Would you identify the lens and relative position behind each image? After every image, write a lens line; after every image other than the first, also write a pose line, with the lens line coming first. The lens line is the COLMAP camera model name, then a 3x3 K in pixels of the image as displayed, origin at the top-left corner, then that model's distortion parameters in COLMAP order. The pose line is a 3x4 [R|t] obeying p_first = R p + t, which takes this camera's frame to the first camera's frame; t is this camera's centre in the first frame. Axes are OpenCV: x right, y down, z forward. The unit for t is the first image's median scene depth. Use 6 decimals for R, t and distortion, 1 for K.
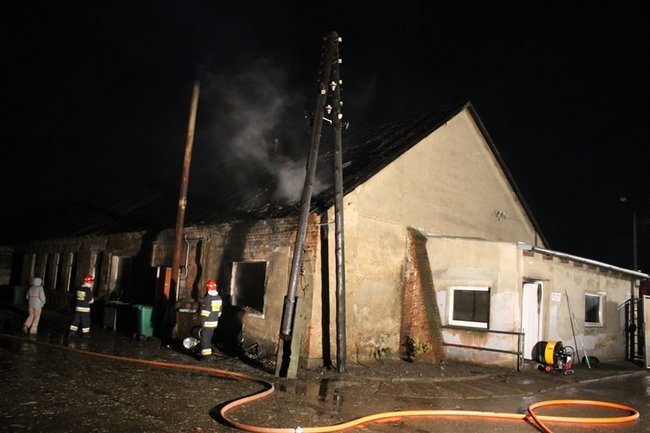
lens RADIAL K [[552.3, 0, 325.3], [0, 552.3, 214.5], [0, 0, 1]] dist [-0.161149, 0.141464]
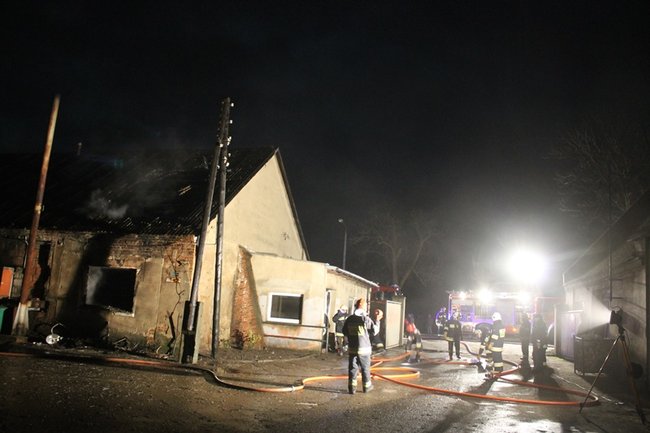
lens RADIAL K [[552.3, 0, 323.3], [0, 552.3, 215.0], [0, 0, 1]] dist [-0.161149, 0.141464]
pose [[0.839854, 0.083093, 0.536414, -0.396314], [-0.093196, 0.995613, -0.008310, -0.057622], [-0.534751, -0.043013, 0.843914, -0.196843]]
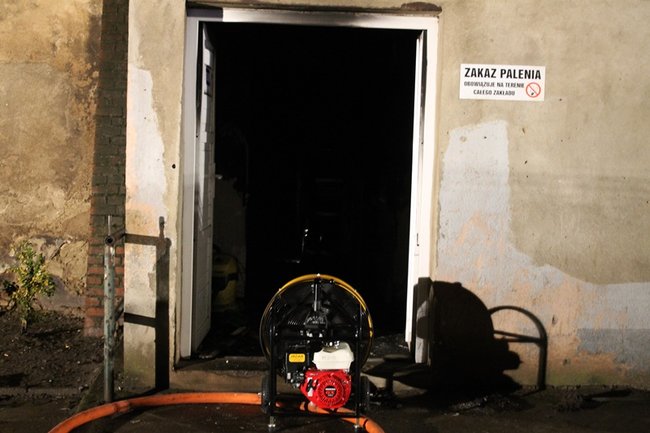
lens RADIAL K [[1138.4, 0, 326.0], [0, 1138.4, 223.5], [0, 0, 1]] dist [0.012581, 0.000000]
pose [[0.789863, -0.002459, -0.613278, 0.644169], [0.116648, 0.982340, 0.146295, 0.130601], [0.602087, -0.187091, 0.776201, 0.572427]]
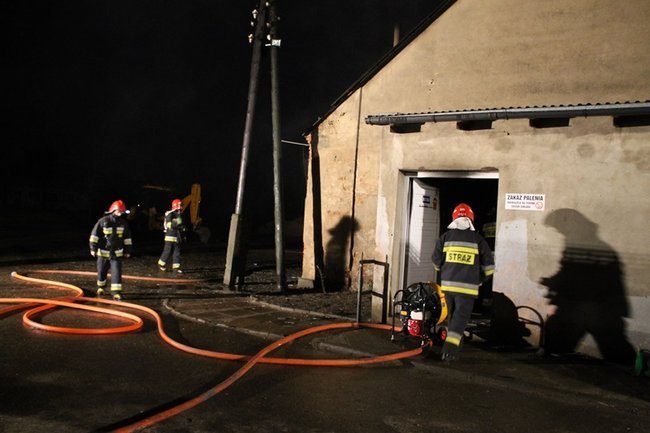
lens RADIAL K [[552.3, 0, 323.5], [0, 552.3, 217.1], [0, 0, 1]] dist [-0.161149, 0.141464]
pose [[0.217908, -0.051375, -0.974616, 0.839424], [0.106828, 0.993869, -0.028505, 0.157849], [0.970105, -0.097905, 0.222060, 0.704123]]
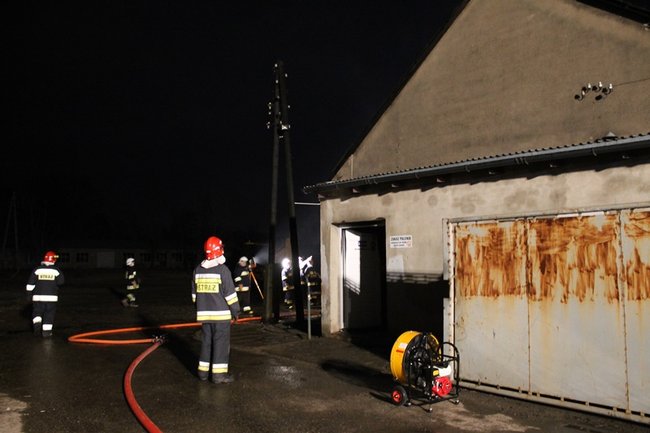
lens RADIAL K [[552.3, 0, 324.3], [0, 552.3, 215.7], [0, 0, 1]] dist [-0.161149, 0.141464]
pose [[-0.036767, -0.142825, -0.989065, 1.061524], [0.159648, 0.976183, -0.146900, 0.200414], [0.986489, -0.163303, -0.013090, 0.904431]]
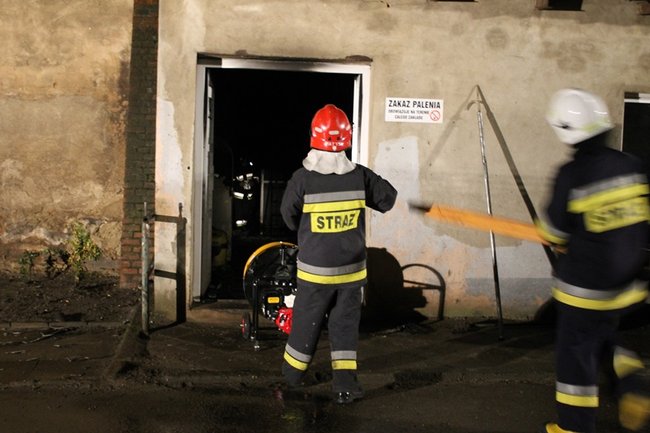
lens RADIAL K [[843.3, 0, 321.3], [0, 843.3, 215.5], [0, 0, 1]] dist [-0.050353, 0.000000]
pose [[0.822539, -0.002693, -0.568702, 0.656079], [0.112311, 0.981064, 0.157794, 0.126515], [0.557508, -0.193663, 0.807266, 0.538818]]
